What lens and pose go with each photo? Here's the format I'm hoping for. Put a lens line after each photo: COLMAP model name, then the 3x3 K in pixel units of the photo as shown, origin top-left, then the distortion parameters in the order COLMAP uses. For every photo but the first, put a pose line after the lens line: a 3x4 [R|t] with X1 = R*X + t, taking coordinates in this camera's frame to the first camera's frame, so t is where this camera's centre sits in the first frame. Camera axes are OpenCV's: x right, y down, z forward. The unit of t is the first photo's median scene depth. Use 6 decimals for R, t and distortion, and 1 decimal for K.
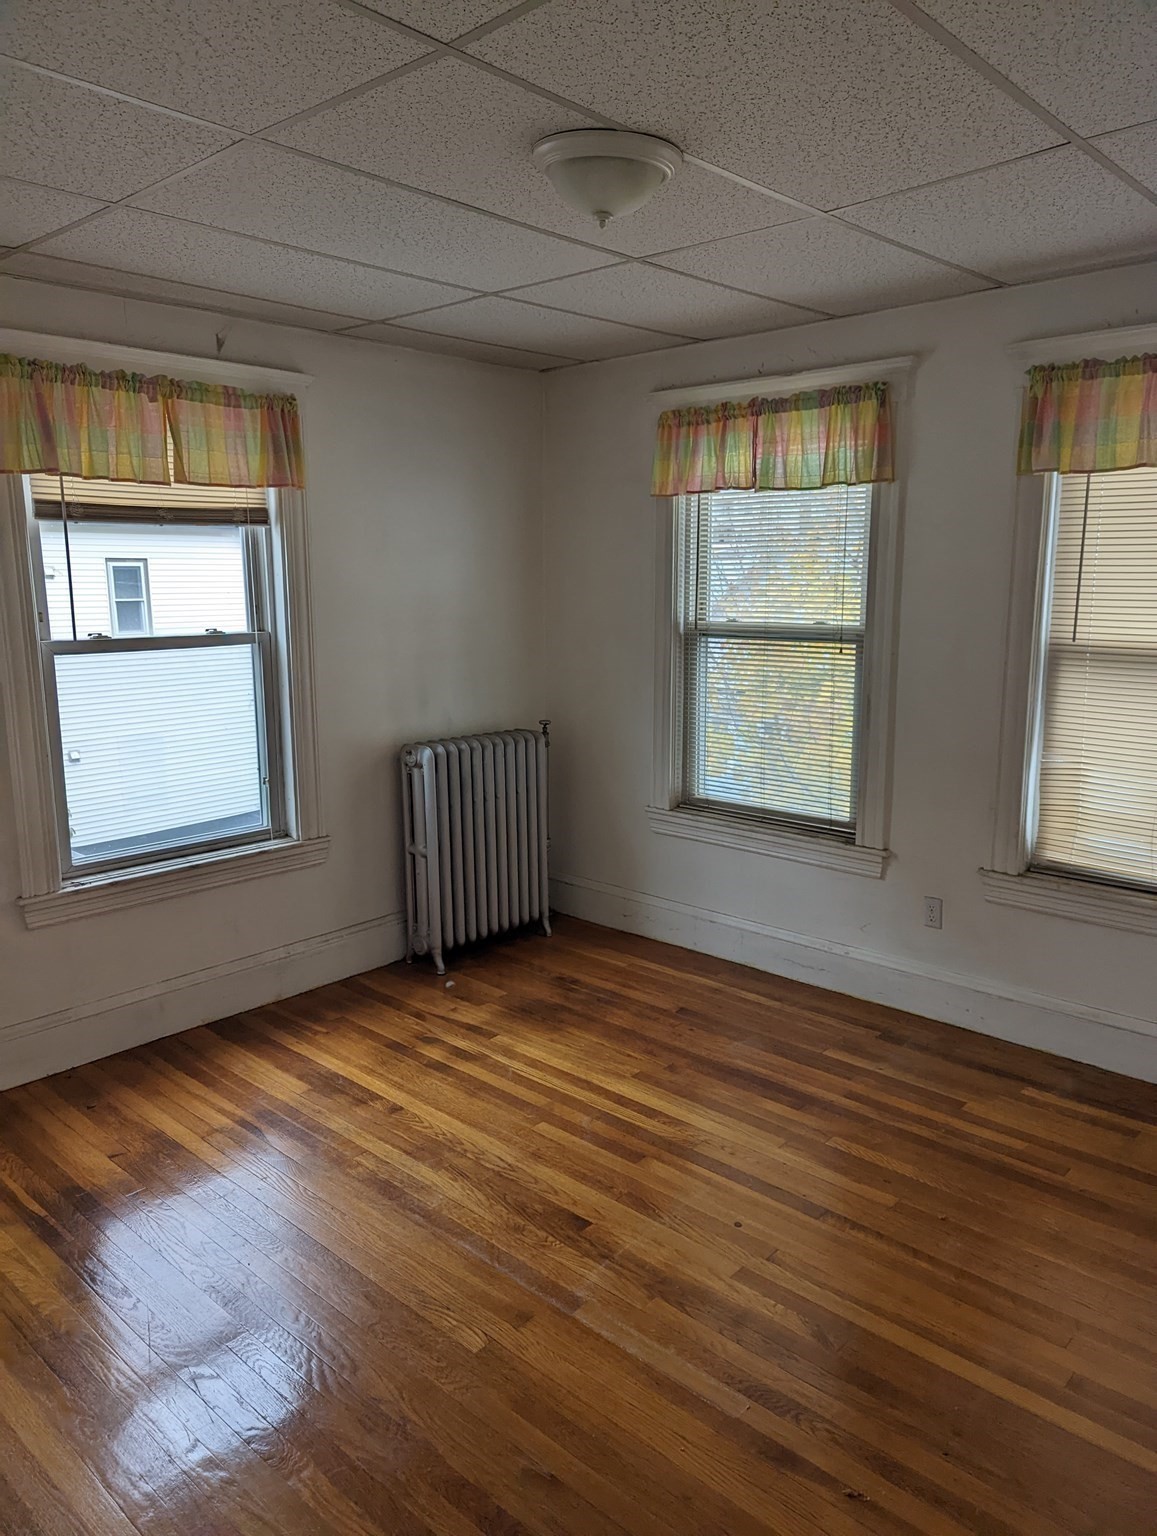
lens RADIAL K [[1081.4, 0, 580.3], [0, 1081.4, 793.4], [0, 0, 1]] dist [0.026273, 0.000176]
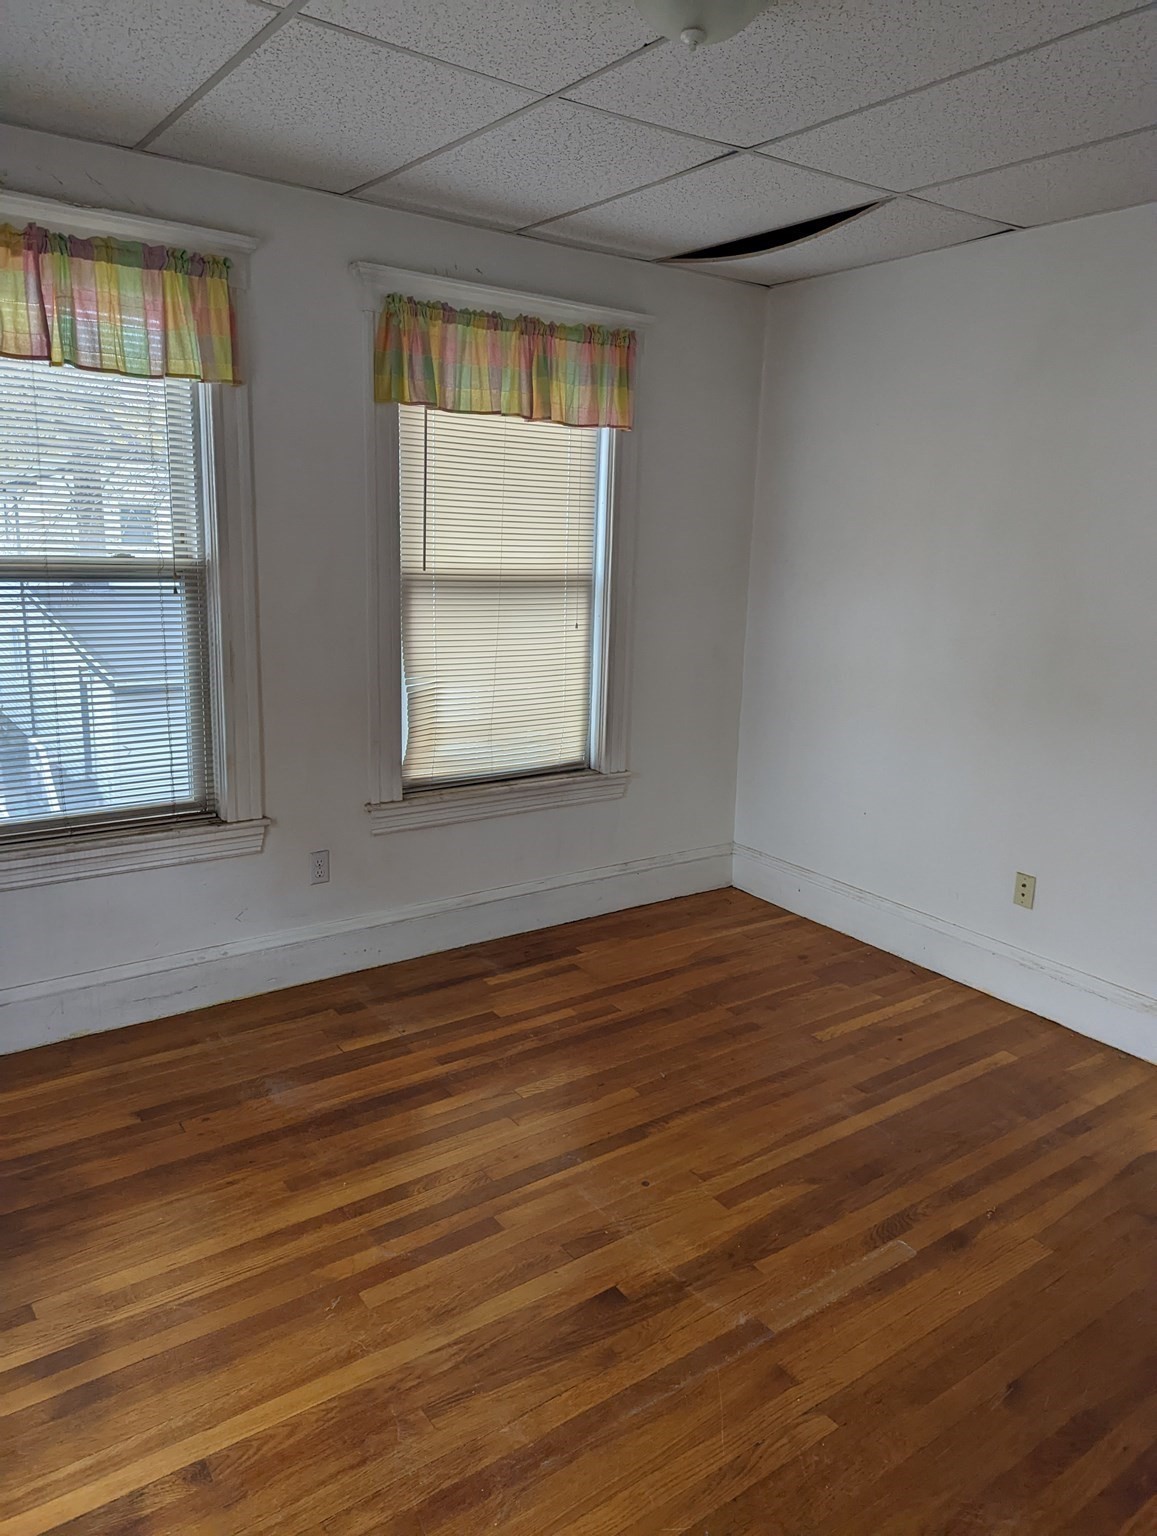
lens RADIAL K [[1084.5, 0, 578.5], [0, 1084.5, 768.0], [0, 0, 1]] dist [0.085848, -0.091799]
pose [[0.188419, -0.203858, 0.960698, -0.565853], [0.165217, 0.970857, 0.173610, -0.108548], [-0.968092, 0.126012, 0.216609, 0.626573]]
